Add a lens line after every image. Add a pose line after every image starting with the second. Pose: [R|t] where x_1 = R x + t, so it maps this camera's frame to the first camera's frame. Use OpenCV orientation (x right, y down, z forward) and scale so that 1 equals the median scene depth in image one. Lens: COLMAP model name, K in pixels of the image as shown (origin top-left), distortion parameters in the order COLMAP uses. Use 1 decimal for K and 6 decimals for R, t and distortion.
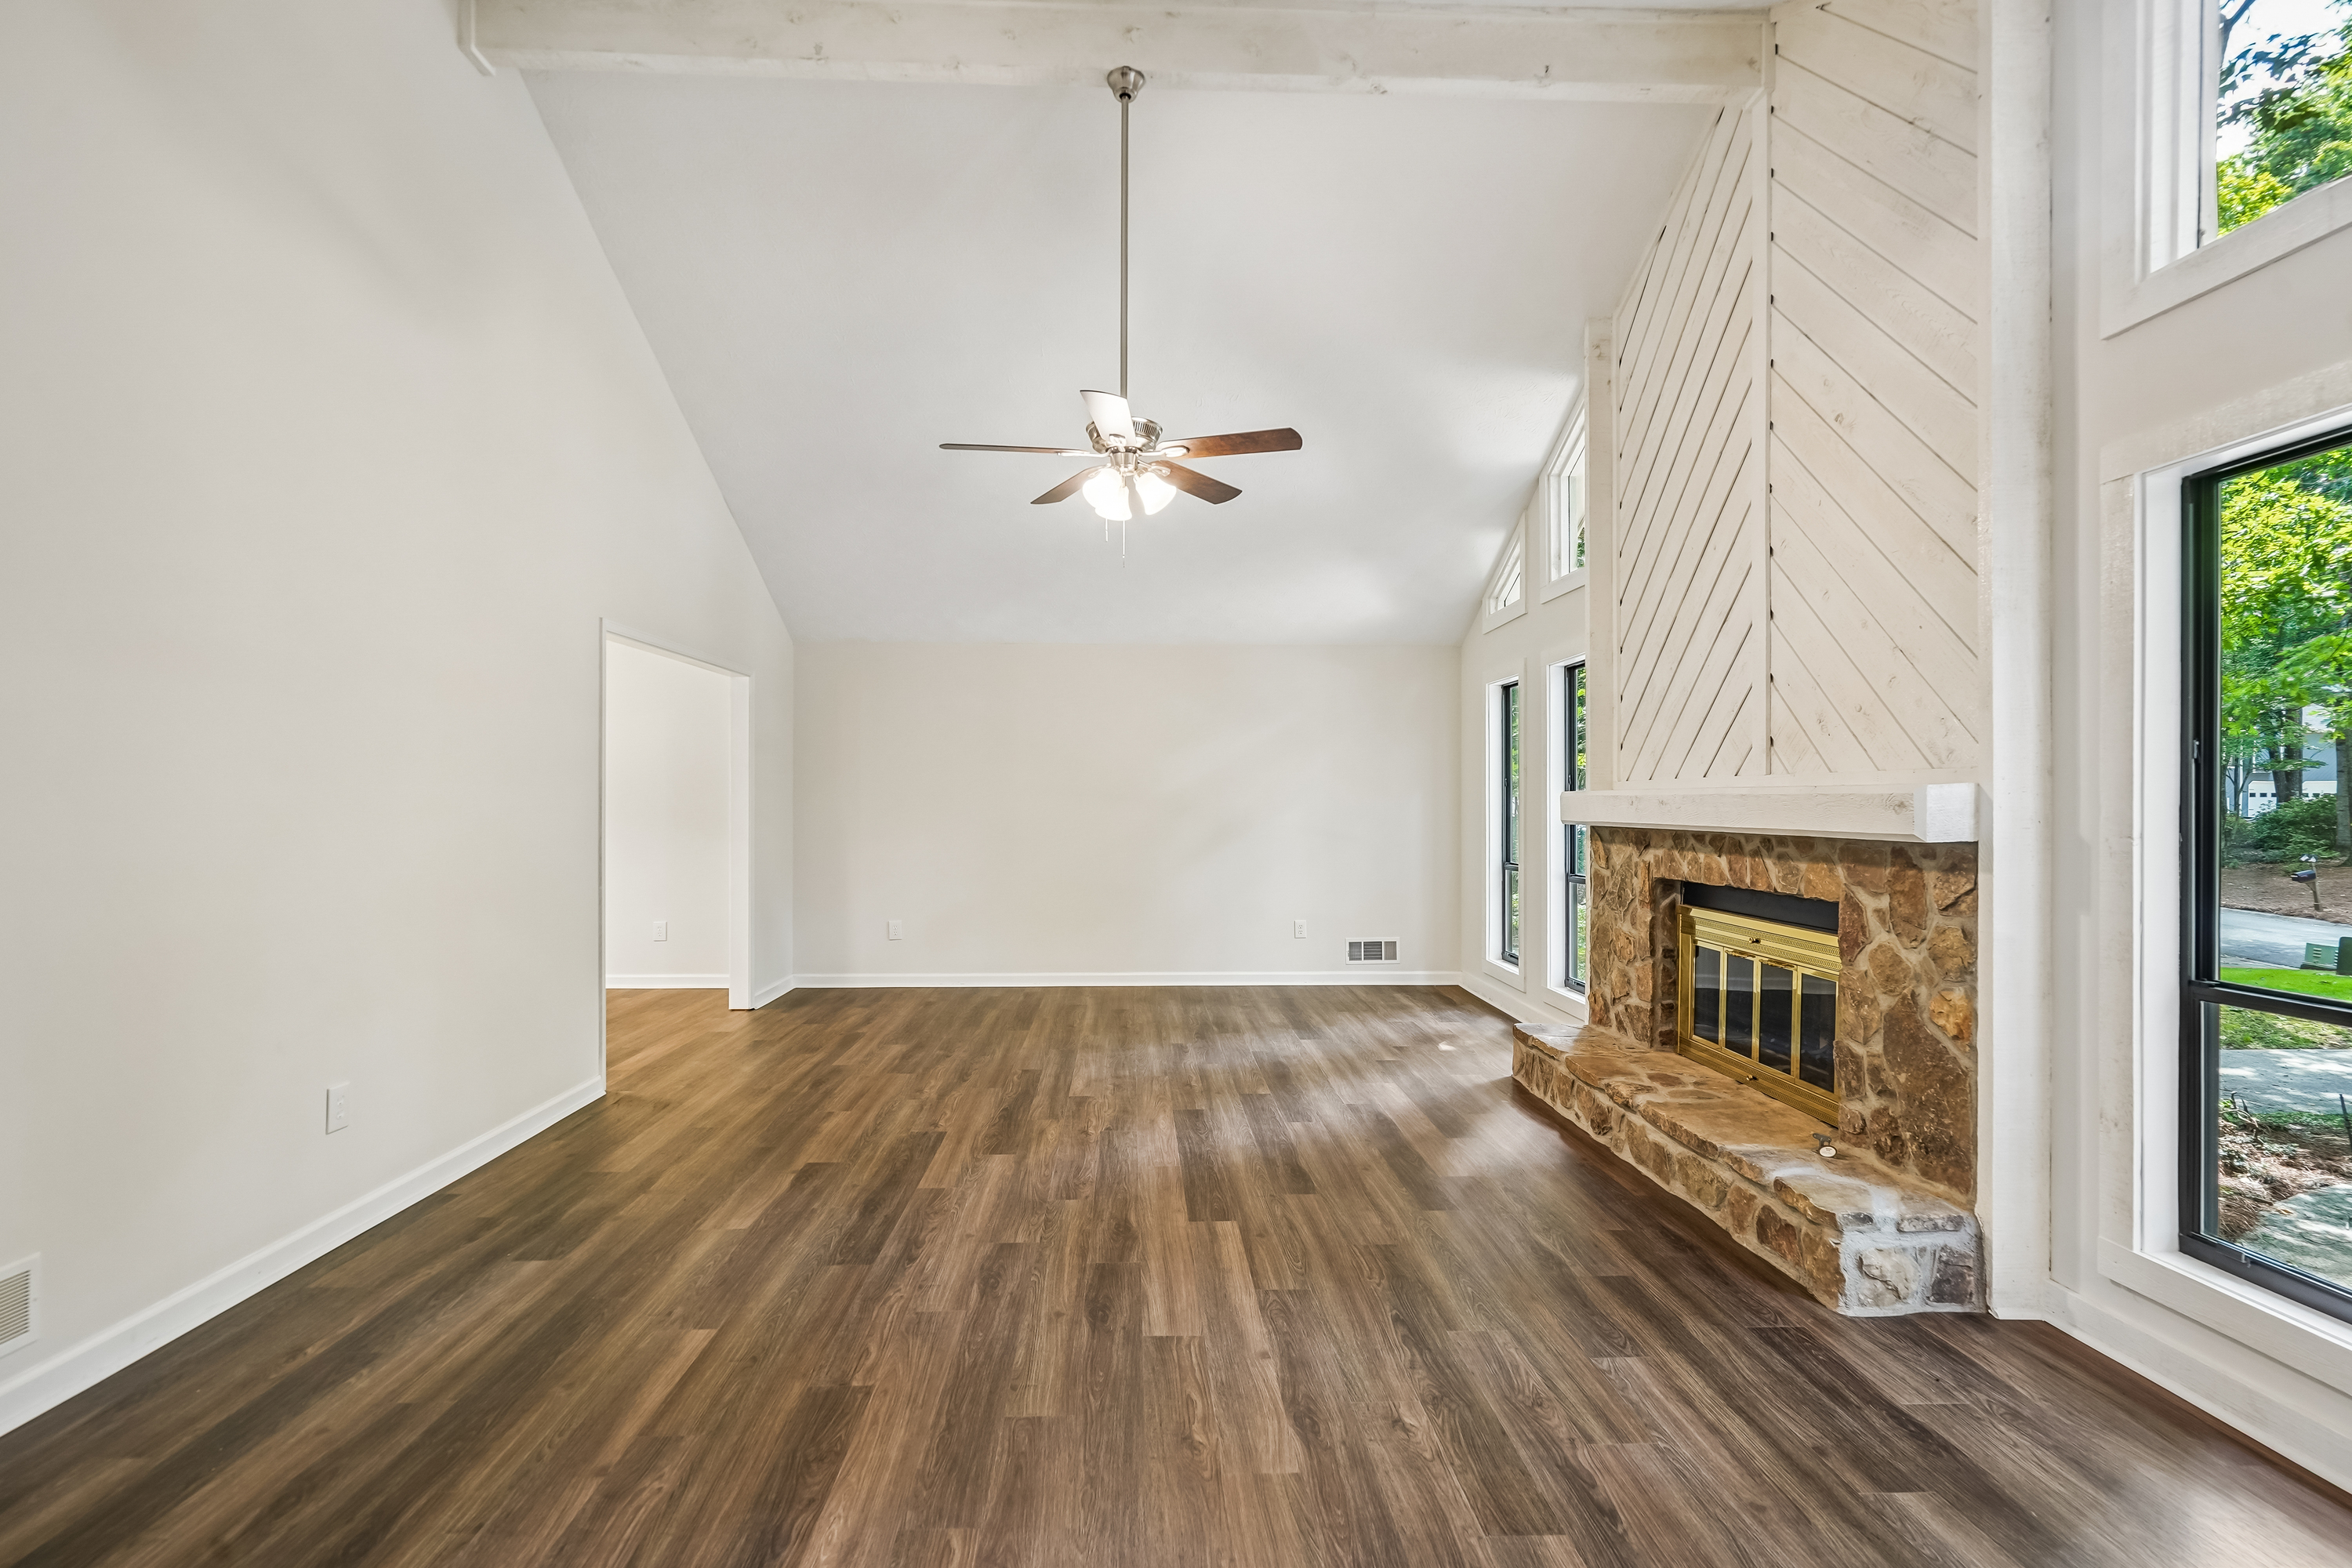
lens RADIAL K [[1090.7, 0, 1173.8], [0, 1090.7, 809.3], [0, 0, 1]] dist [-0.005304, 0.003215]
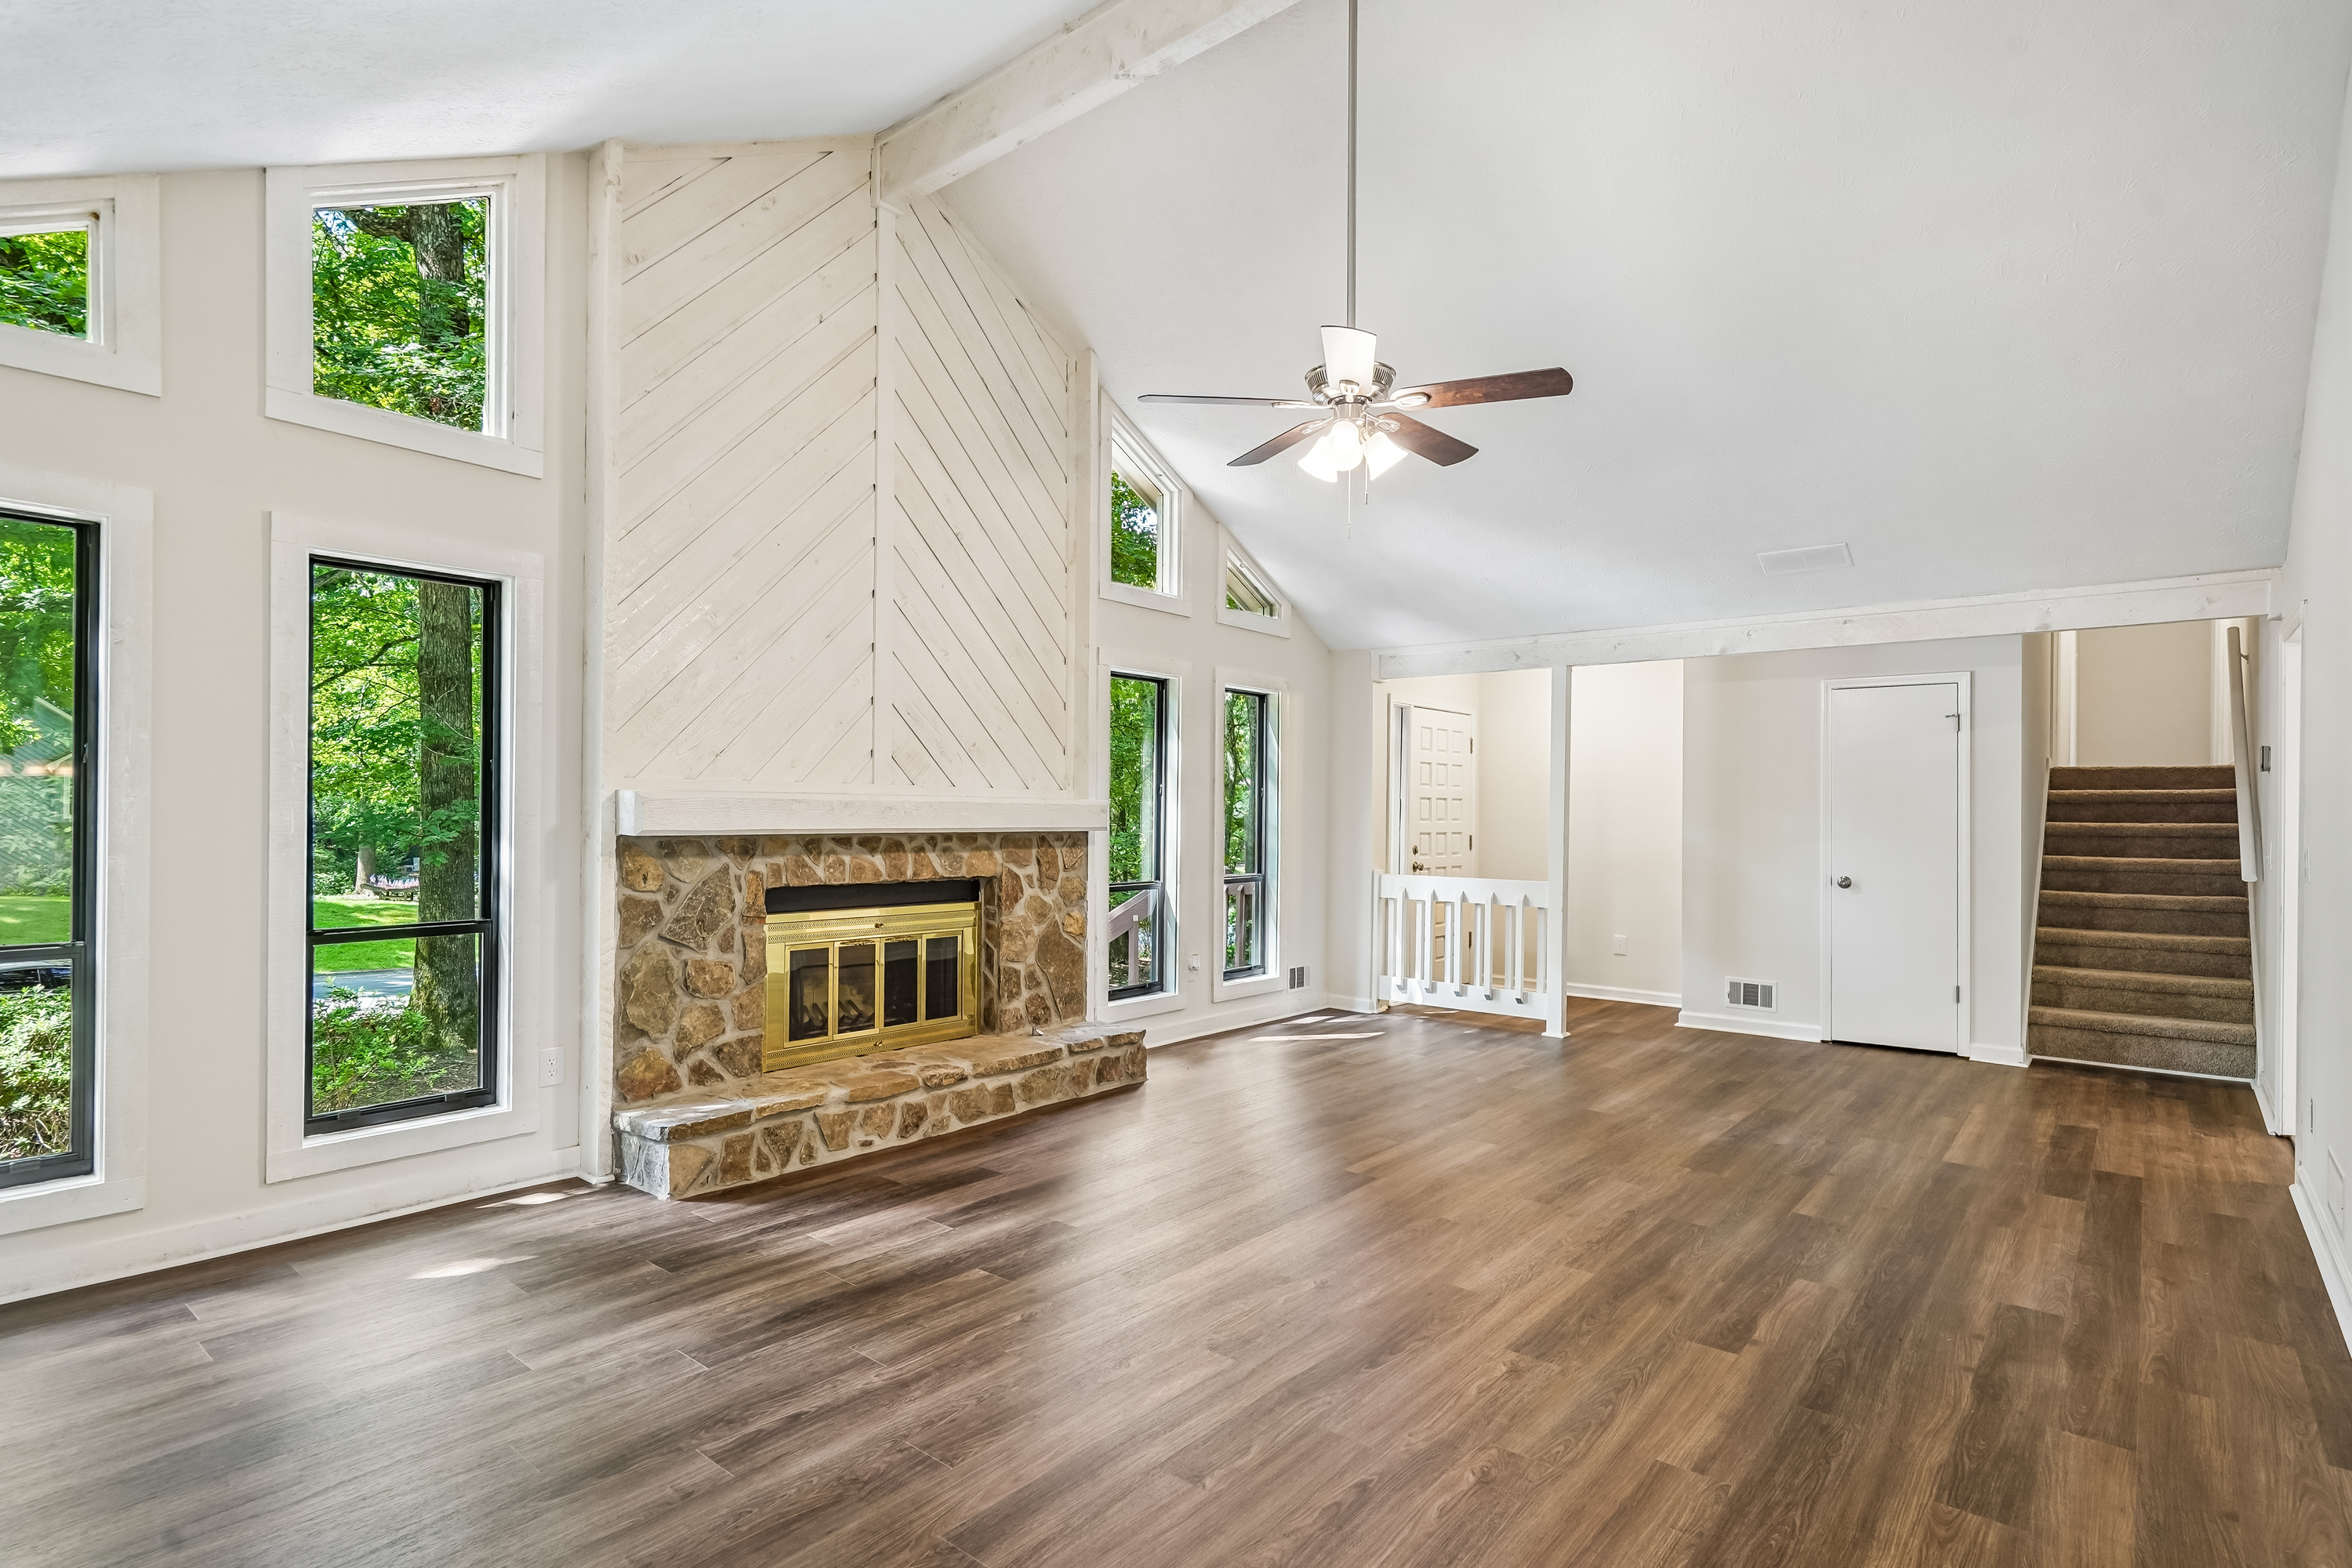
lens RADIAL K [[1168.3, 0, 1165.7], [0, 1168.3, 807.8], [0, 0, 1]] dist [-0.004396, 0.001816]
pose [[-0.735704, -0.010000, 0.677229, -0.612871], [-0.007951, 0.999950, 0.006127, -0.018532], [-0.677257, -0.000877, -0.735746, 1.933043]]
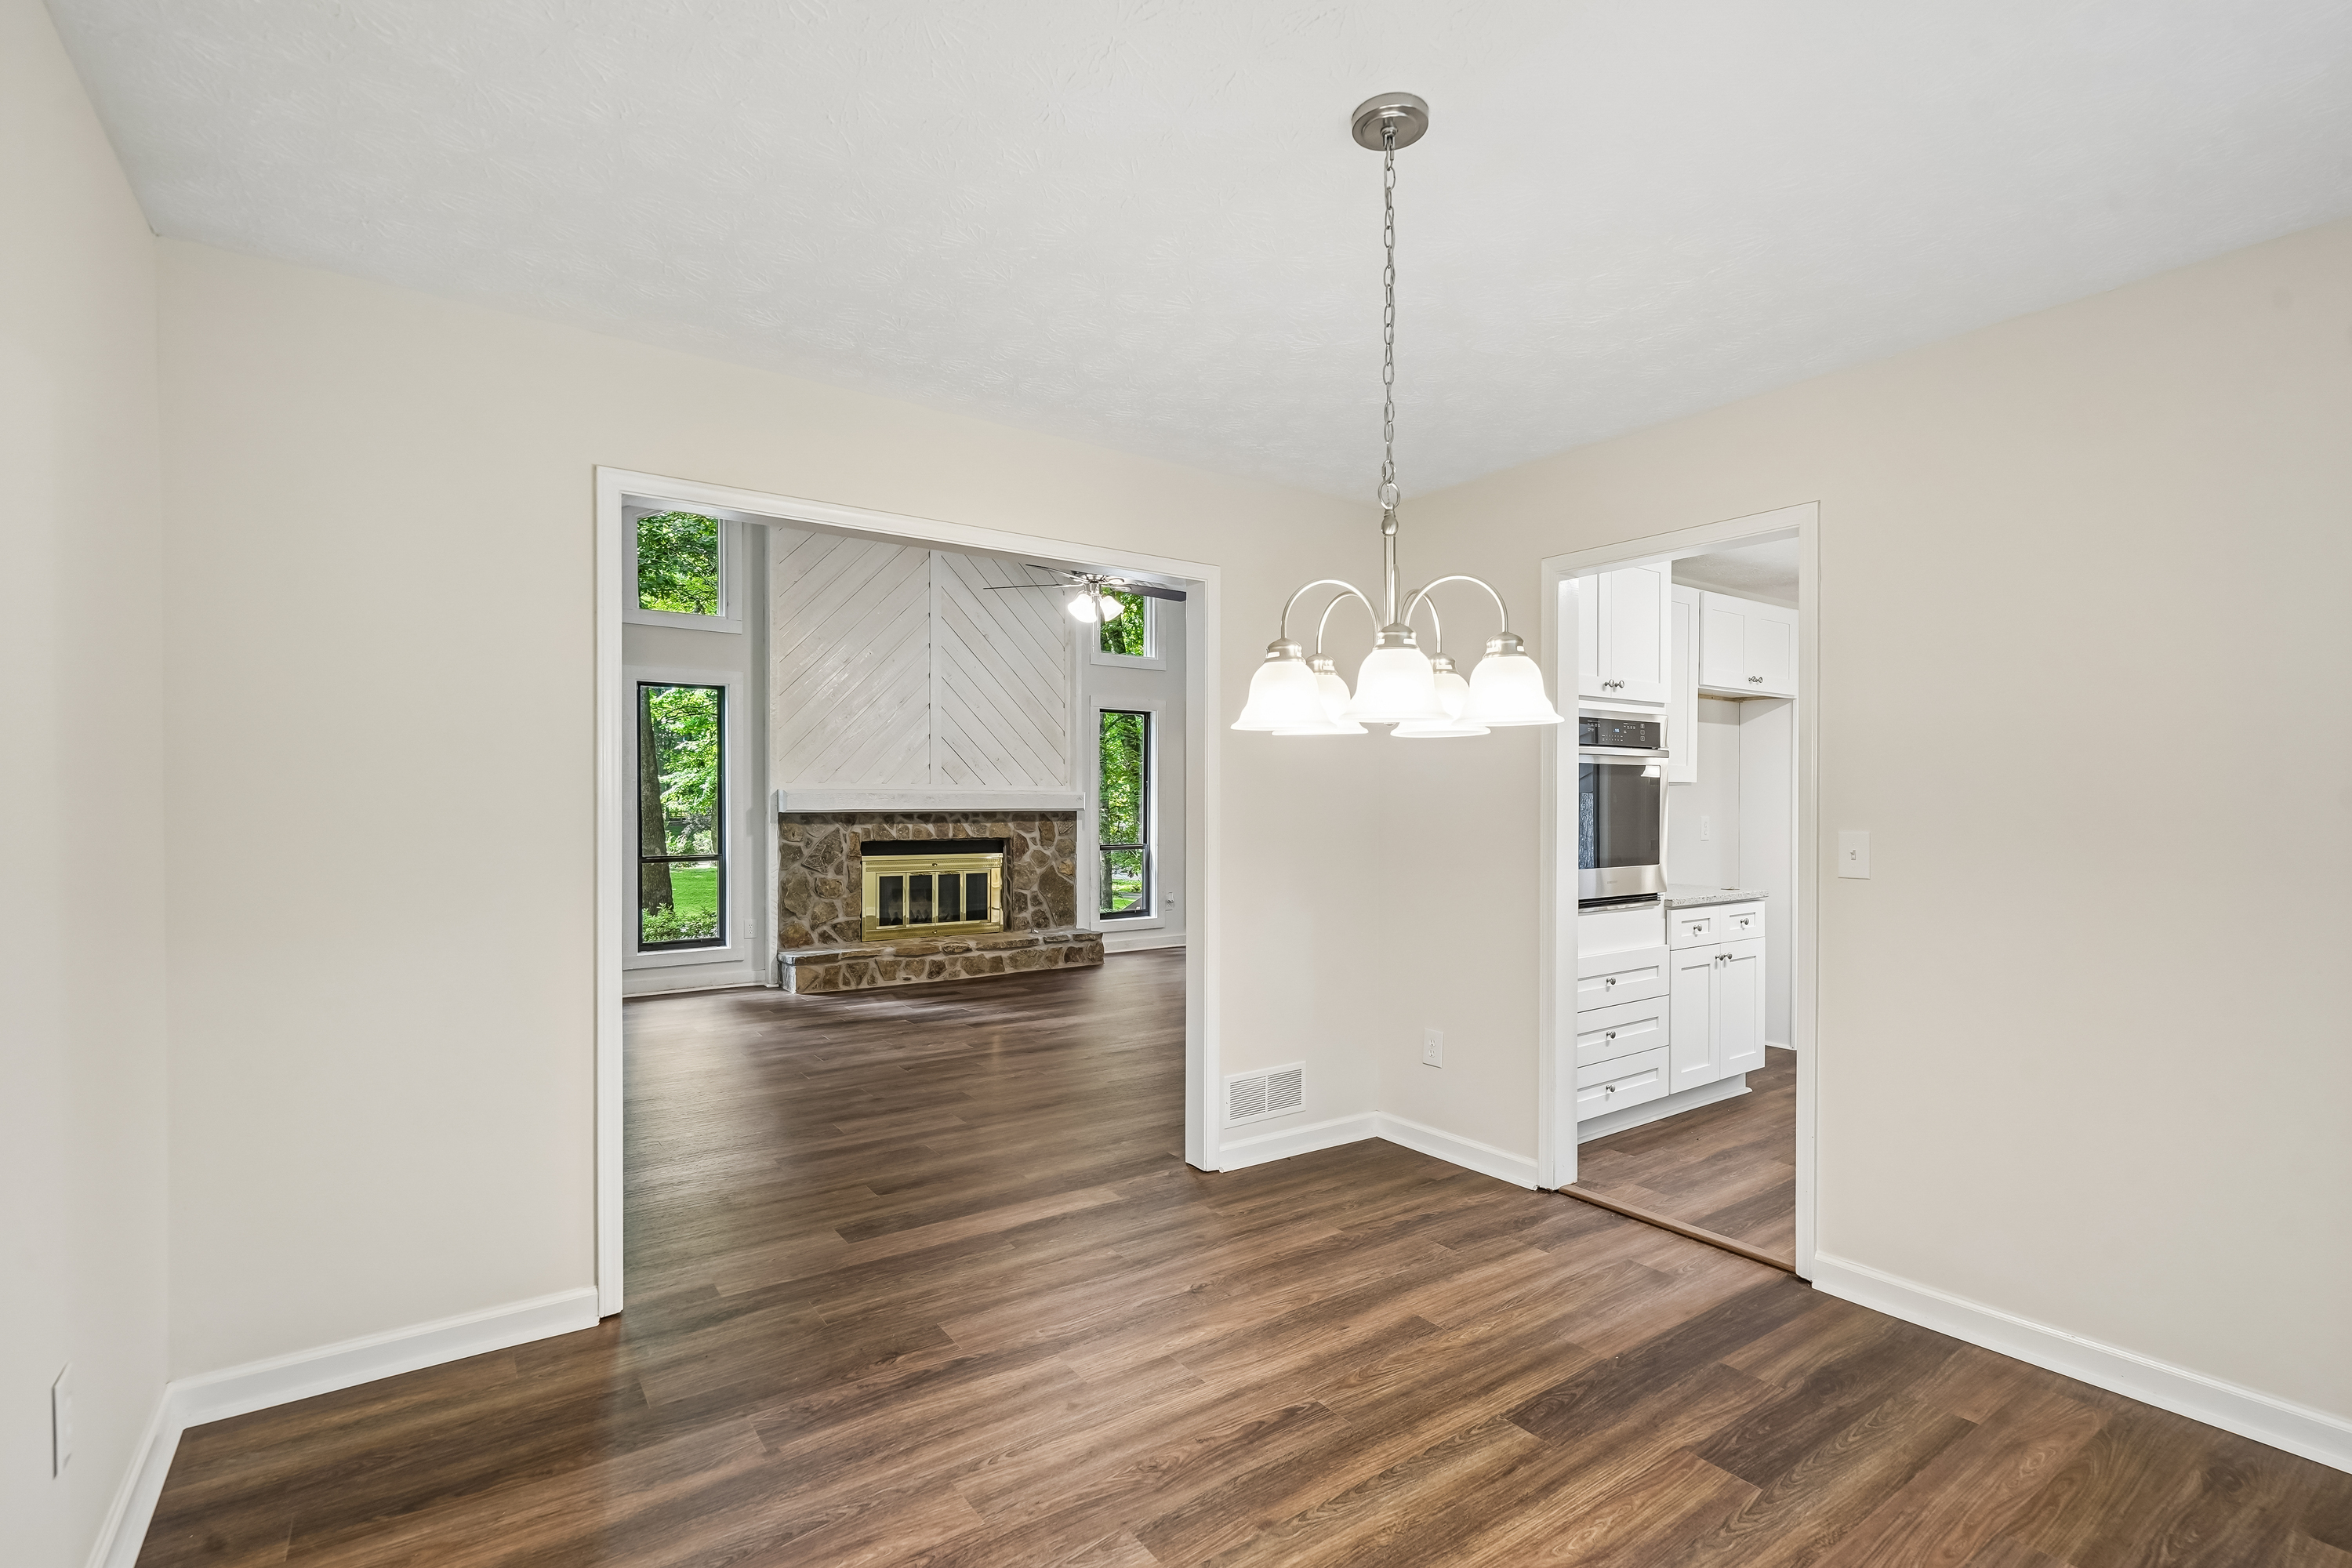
lens RADIAL K [[1090.7, 0, 1166.3], [0, 1090.7, 806.3], [0, 0, 1]] dist [-0.005304, 0.003215]
pose [[-0.530981, -0.018476, 0.847182, -1.626249], [-0.000974, 0.999775, 0.021194, -0.037729], [-0.847383, 0.010428, -0.530880, 1.938837]]
